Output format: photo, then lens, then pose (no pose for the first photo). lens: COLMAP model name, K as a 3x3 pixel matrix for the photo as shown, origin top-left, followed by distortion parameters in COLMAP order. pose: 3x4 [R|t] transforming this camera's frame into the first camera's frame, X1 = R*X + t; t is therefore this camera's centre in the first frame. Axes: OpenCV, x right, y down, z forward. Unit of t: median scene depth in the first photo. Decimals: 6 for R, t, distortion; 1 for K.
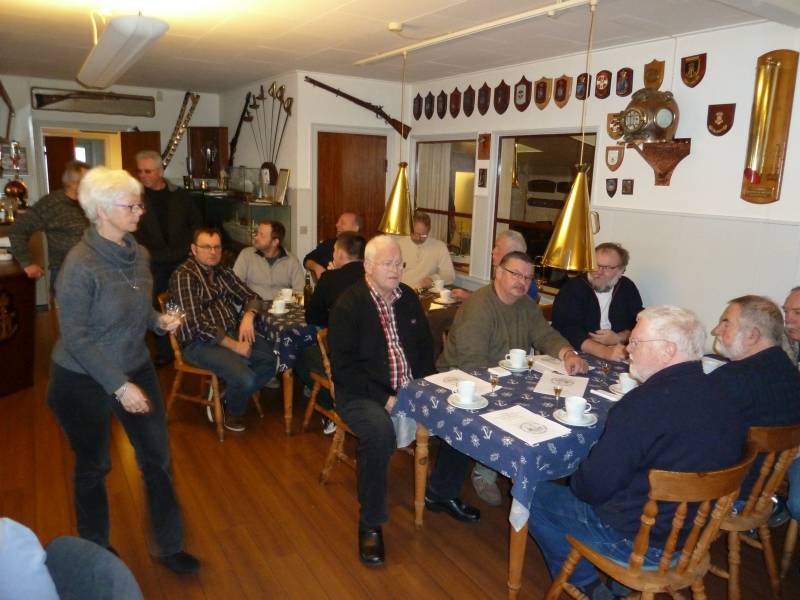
lens RADIAL K [[598.0, 0, 413.2], [0, 598.0, 305.3], [0, 0, 1]] dist [-0.033252, 0.000084]
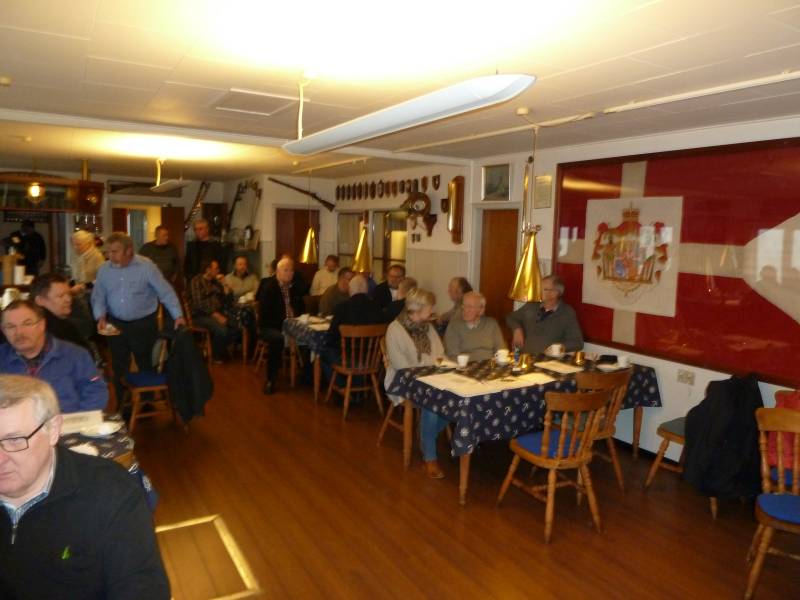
lens RADIAL K [[598.0, 0, 404.7], [0, 598.0, 303.8], [0, 0, 1]] dist [-0.033252, 0.000084]
pose [[0.999296, 0.001528, -0.037495, 0.279648], [-0.005280, 0.994955, -0.100184, 0.155417], [0.037152, 0.100311, 0.994262, -0.678927]]
